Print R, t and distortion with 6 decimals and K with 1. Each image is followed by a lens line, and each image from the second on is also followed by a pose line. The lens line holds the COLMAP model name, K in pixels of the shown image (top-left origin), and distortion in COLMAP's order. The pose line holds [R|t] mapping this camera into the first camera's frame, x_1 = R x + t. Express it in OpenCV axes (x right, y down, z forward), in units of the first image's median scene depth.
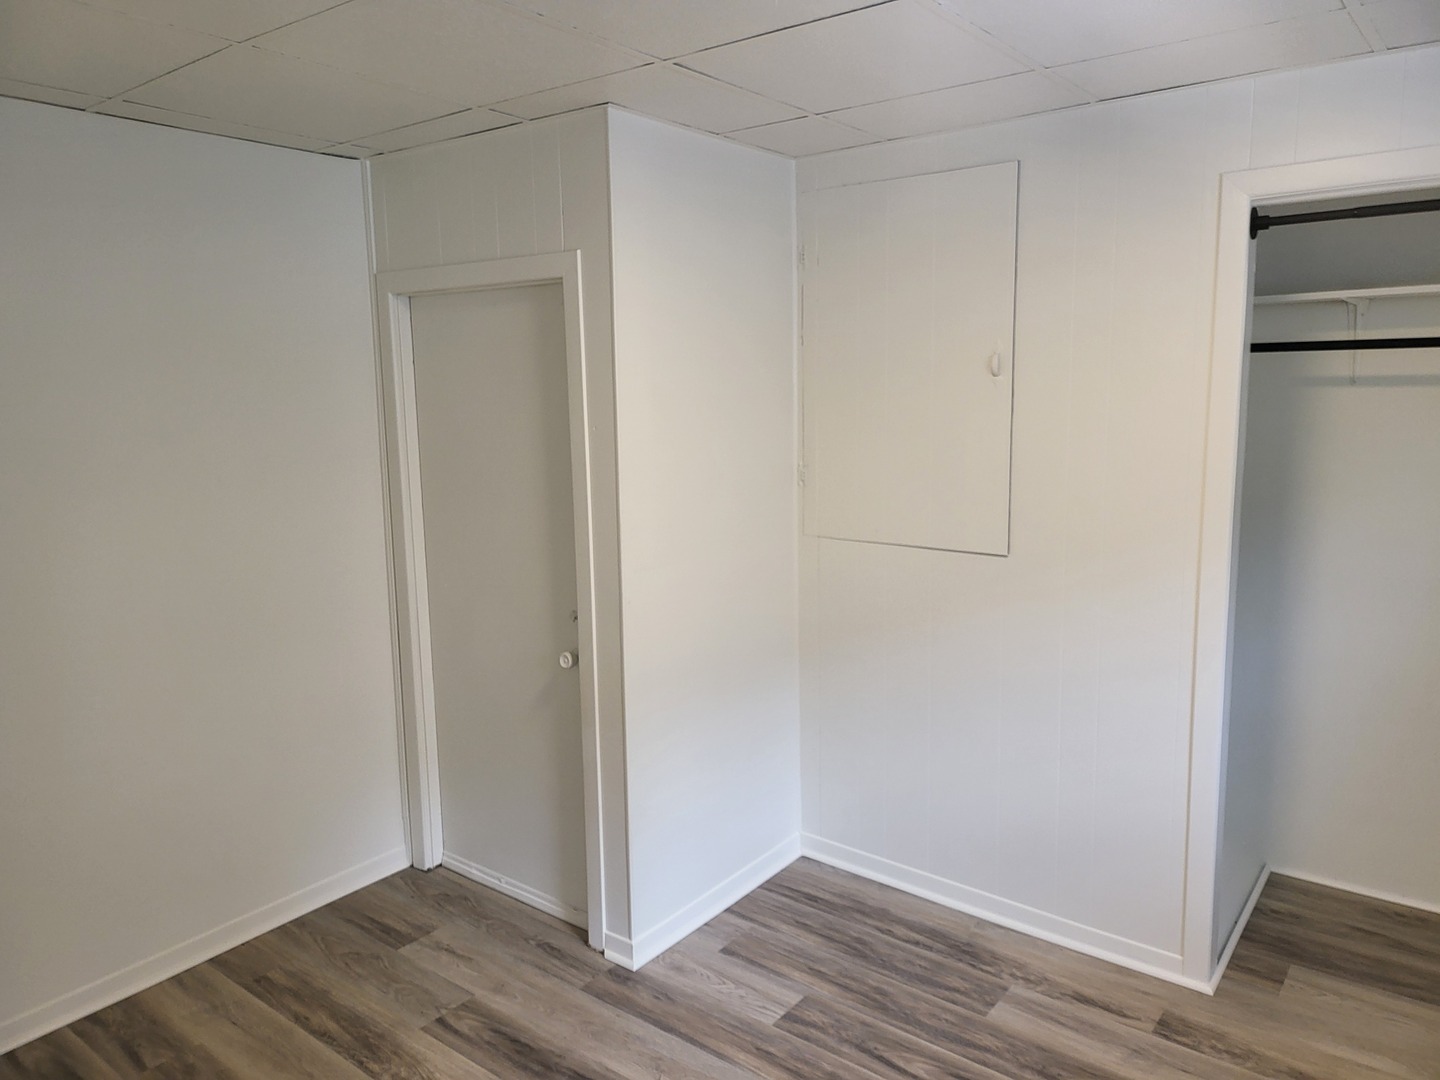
lens RADIAL K [[1024.6, 0, 717.0], [0, 1024.6, 514.6], [0, 0, 1]] dist [-0.006076, -0.003816]
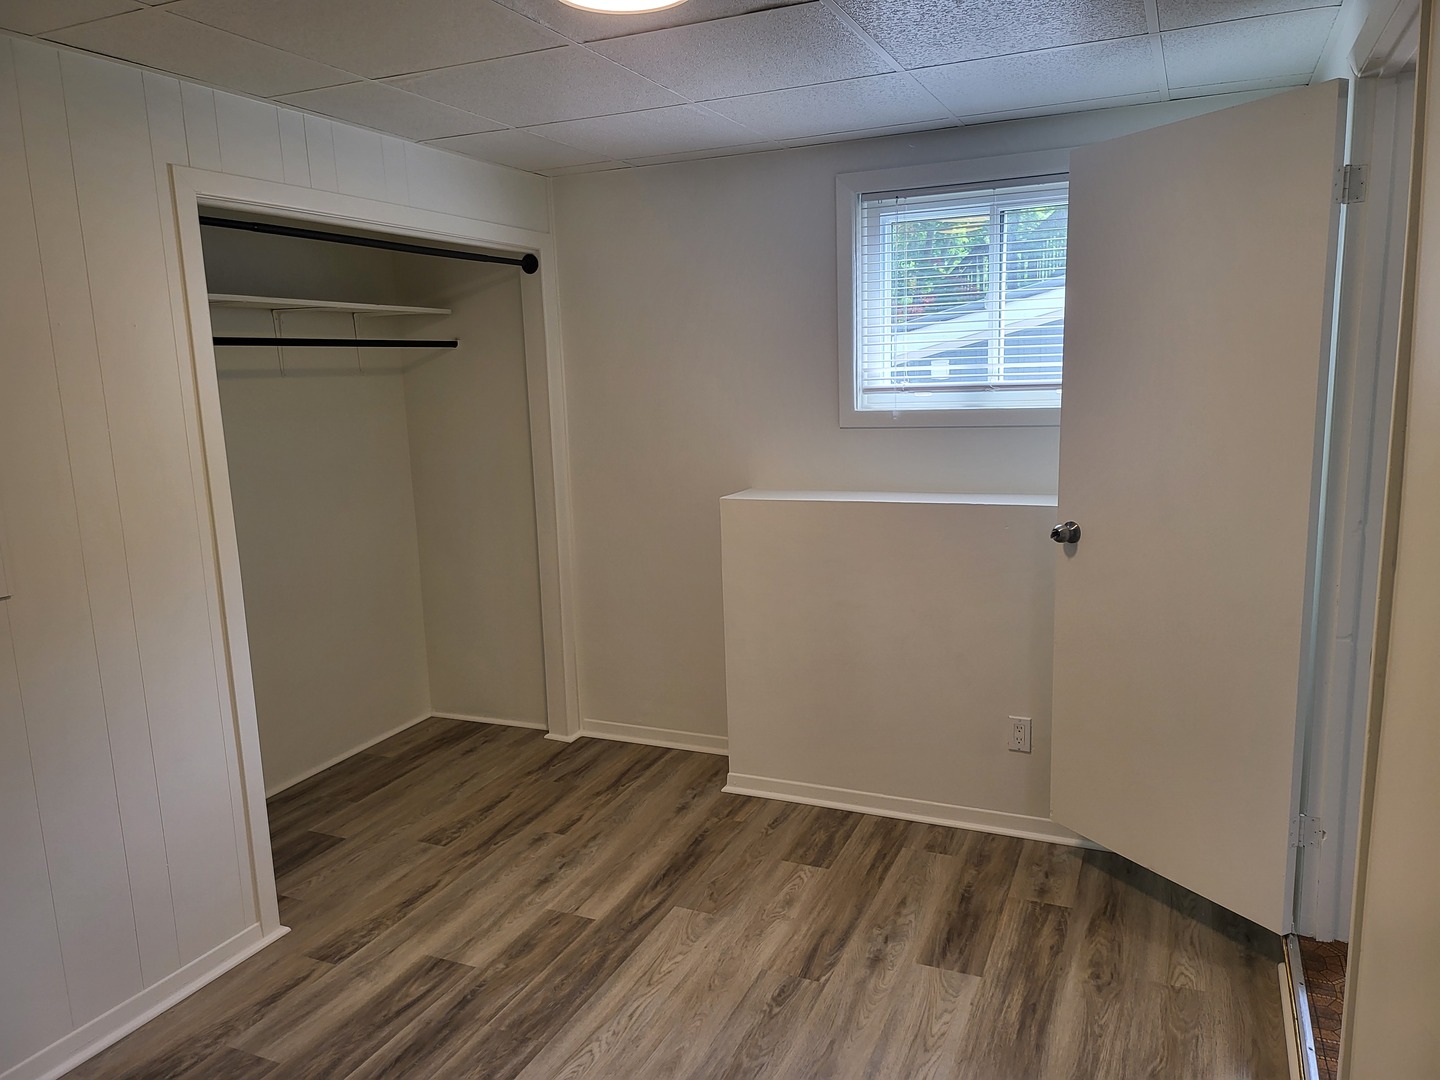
lens RADIAL K [[1004.6, 0, 720.0], [0, 1004.6, 540.0], [0, 0, 1]] dist [0.038001, -0.001023]
pose [[-0.241275, -0.161239, 0.956968, -0.656202], [0.126302, 0.972497, 0.195699, -0.103061], [-0.962203, 0.168084, -0.214274, 0.759794]]
